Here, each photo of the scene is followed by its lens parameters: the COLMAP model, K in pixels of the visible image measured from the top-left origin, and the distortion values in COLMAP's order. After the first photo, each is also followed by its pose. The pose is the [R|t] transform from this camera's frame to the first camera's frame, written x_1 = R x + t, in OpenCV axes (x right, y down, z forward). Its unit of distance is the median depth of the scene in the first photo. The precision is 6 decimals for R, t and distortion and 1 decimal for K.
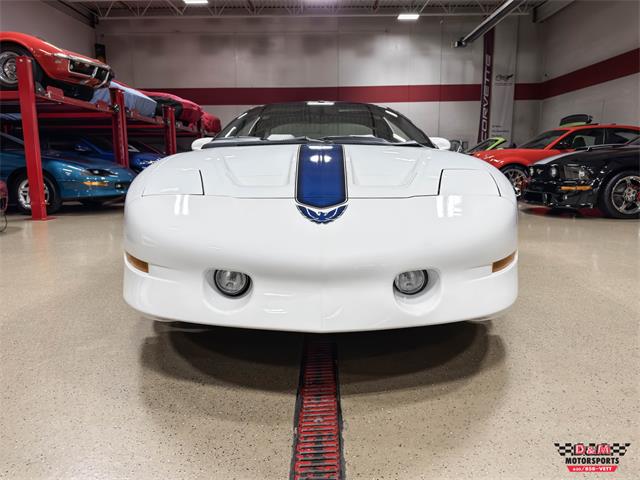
lens RADIAL K [[471.4, 0, 320.0], [0, 471.4, 240.0], [0, 0, 1]] dist [0.037162, -0.061052]
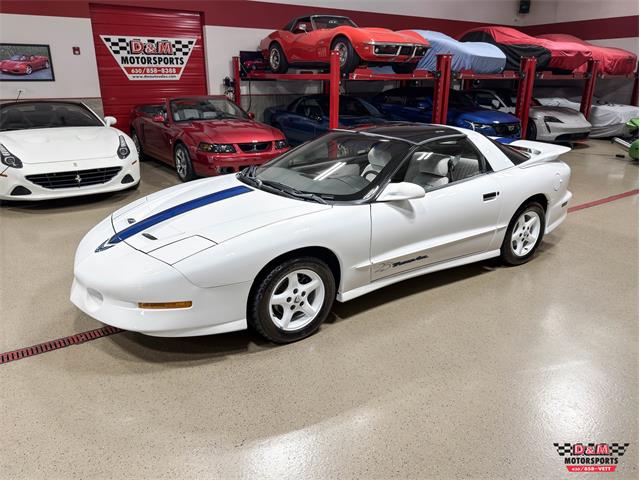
lens RADIAL K [[473.4, 0, 316.4], [0, 473.4, 247.6], [0, 0, 1]] dist [0.041634, -0.054768]
pose [[0.564942, 0.281365, -0.775676, 0.445636], [-0.136345, 0.958975, 0.248551, -0.145256], [0.813788, -0.034657, 0.580128, 0.123344]]
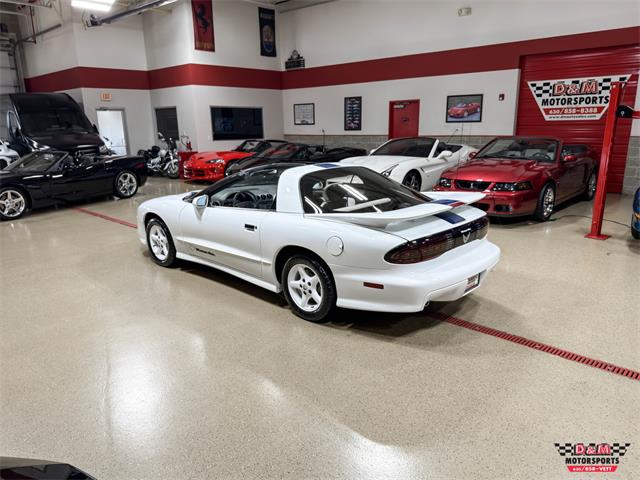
lens RADIAL K [[464.7, 0, 324.7], [0, 464.7, 246.2], [0, 0, 1]] dist [0.077775, -0.102531]
pose [[-0.678598, 0.203299, -0.705814, 0.484650], [-0.100547, 0.926176, 0.363441, -0.297920], [0.727595, 0.317598, -0.608060, 1.034505]]
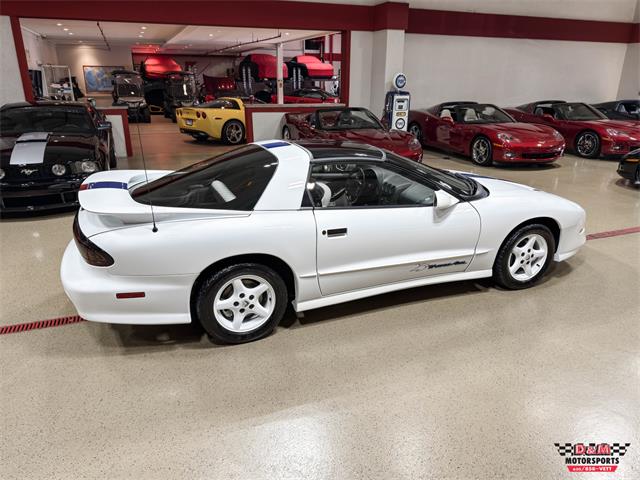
lens RADIAL K [[465.5, 0, 320.0], [0, 465.5, 240.0], [0, 0, 1]] dist [0.059522, -0.074615]
pose [[-0.369476, -0.302371, 0.878669, -0.514637], [0.146742, 0.914727, 0.376485, -0.259841], [-0.917580, 0.268040, -0.293599, 0.743642]]
